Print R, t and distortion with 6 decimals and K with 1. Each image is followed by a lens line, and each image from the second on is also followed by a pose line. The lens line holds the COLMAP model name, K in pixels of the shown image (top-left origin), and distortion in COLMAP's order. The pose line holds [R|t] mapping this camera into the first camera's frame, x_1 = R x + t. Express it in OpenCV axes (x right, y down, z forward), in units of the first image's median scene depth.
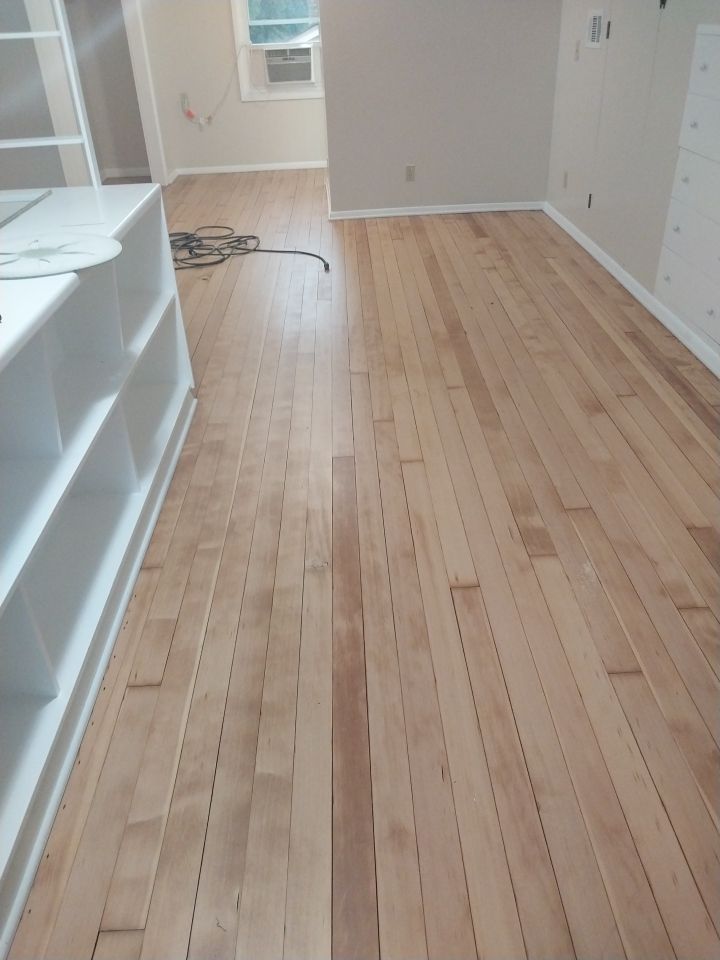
lens RADIAL K [[759.5, 0, 361.2], [0, 759.5, 472.0], [0, 0, 1]] dist [0.049508, -0.077295]
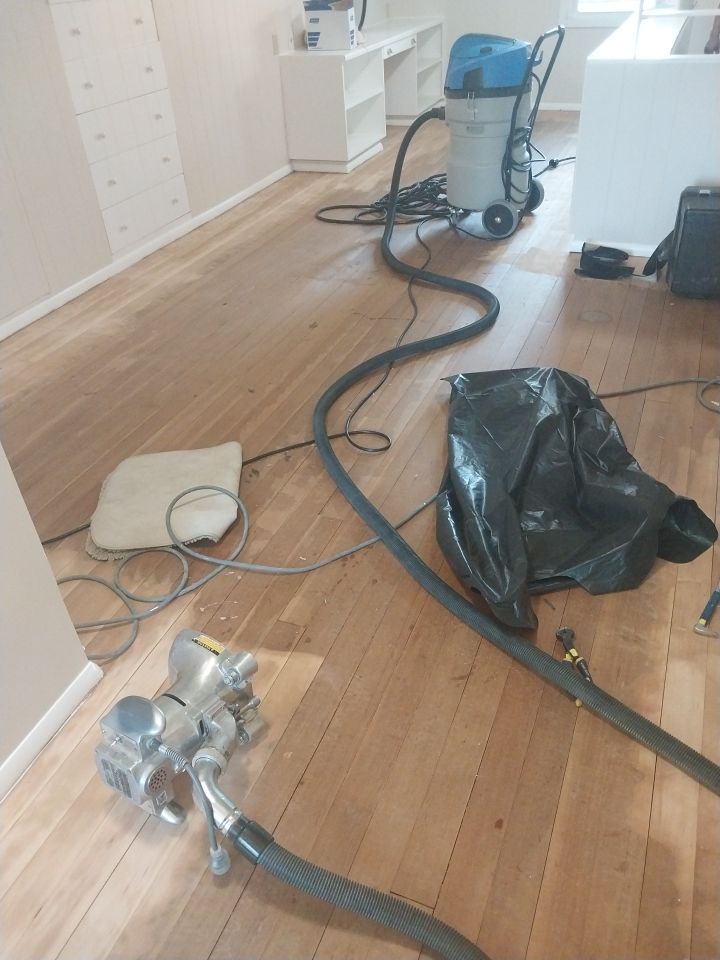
lens RADIAL K [[759.5, 0, 355.0], [0, 759.5, 477.6], [0, 0, 1]] dist [0.049508, -0.077295]
pose [[-0.906898, -0.161787, 0.389051, -0.470304], [0.295276, 0.414657, 0.860739, -1.171973], [-0.300579, 0.895480, -0.328280, 1.952784]]
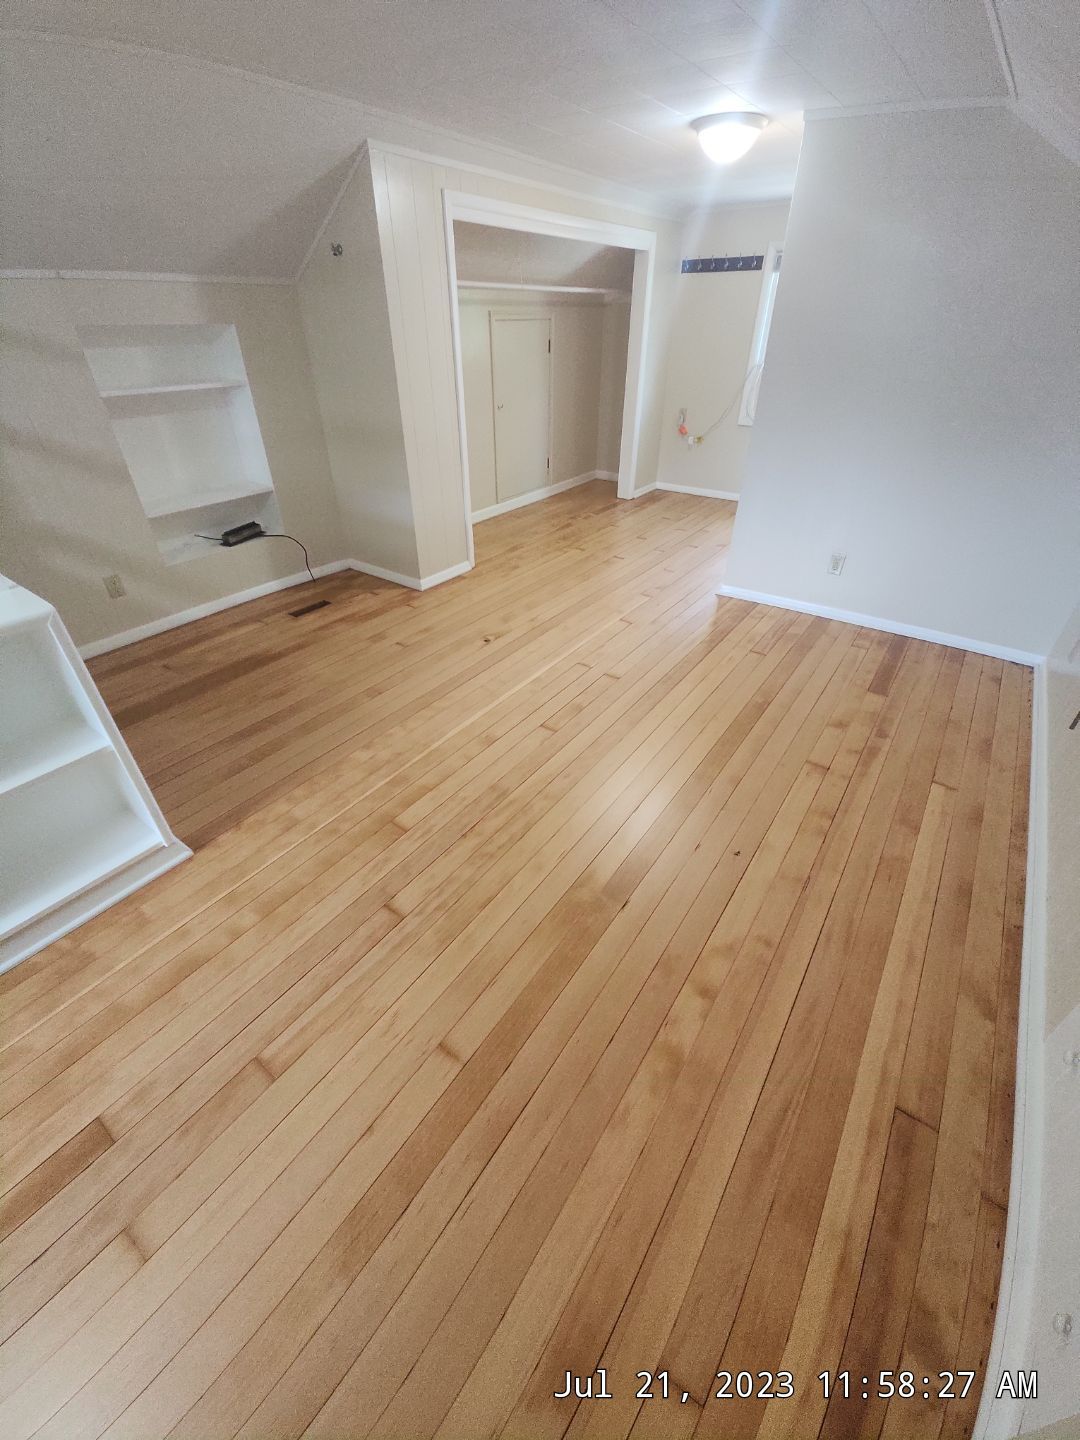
lens RADIAL K [[579.3, 0, 540.3], [0, 579.3, 720.0], [0, 0, 1]] dist [0.006278, -0.003166]
pose [[0.791557, 0.381200, -0.477623, 0.311528], [-0.345912, 0.923816, 0.164040, -0.466812], [0.503768, 0.035369, 0.863115, 0.712928]]
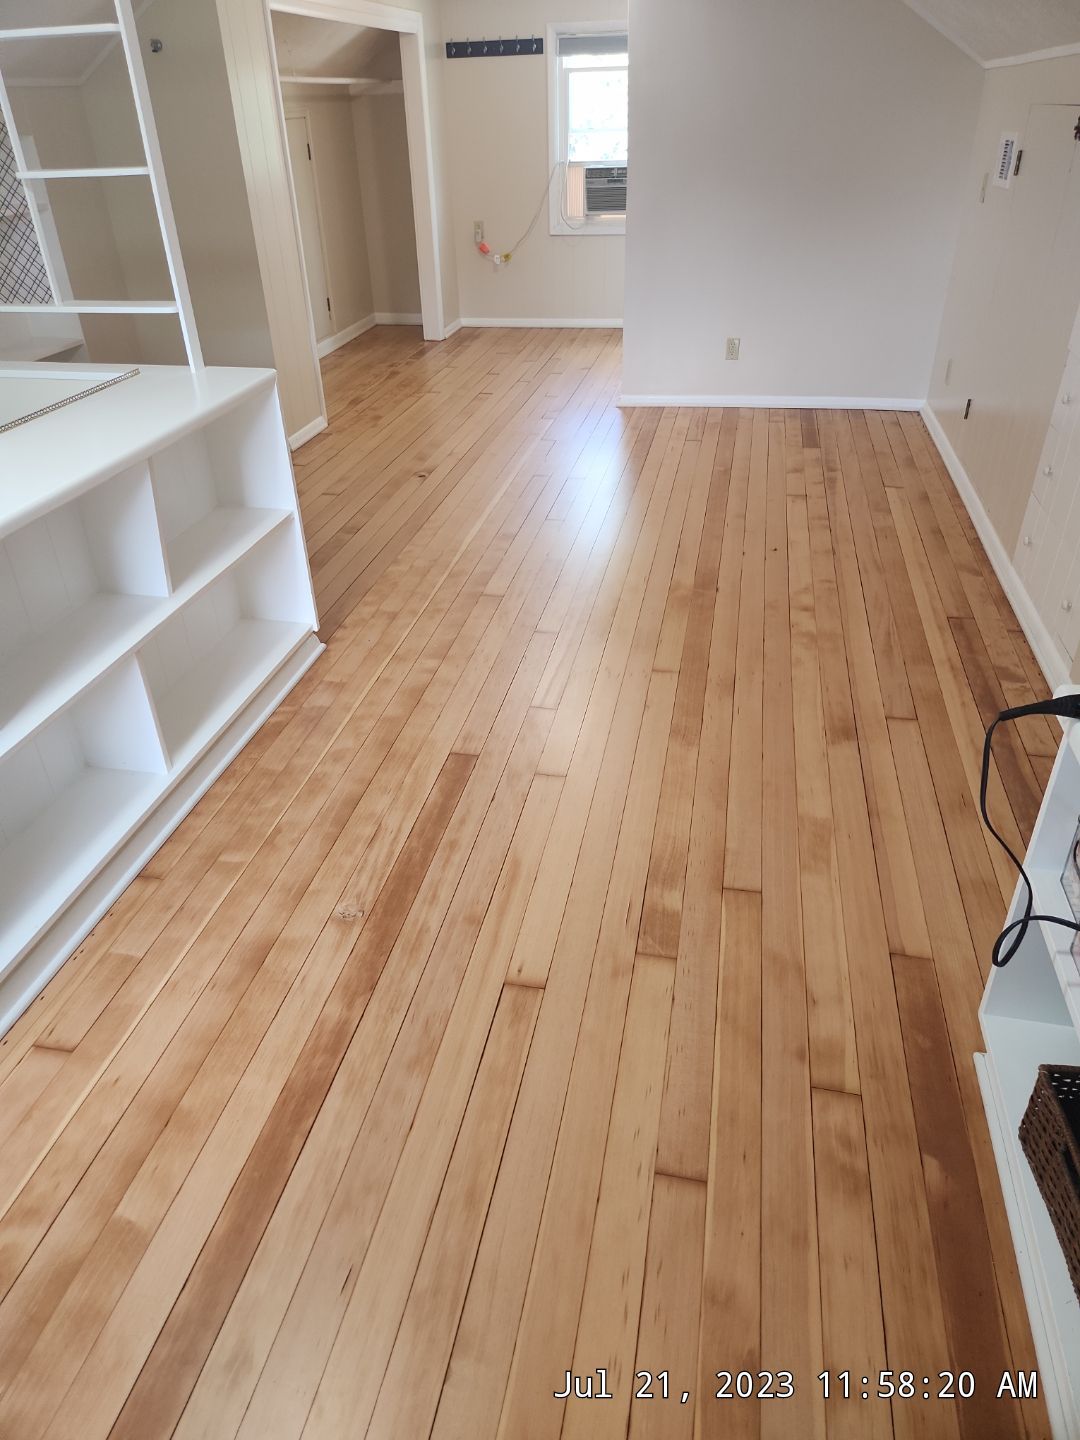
lens RADIAL K [[958.8, 0, 528.6], [0, 958.8, 716.0], [0, 0, 1]] dist [0.063769, -0.049467]
pose [[0.971009, 0.138122, -0.195099, 0.198644], [-0.134039, 0.990391, 0.034042, -0.090415], [0.197926, -0.006905, 0.980193, 0.088217]]
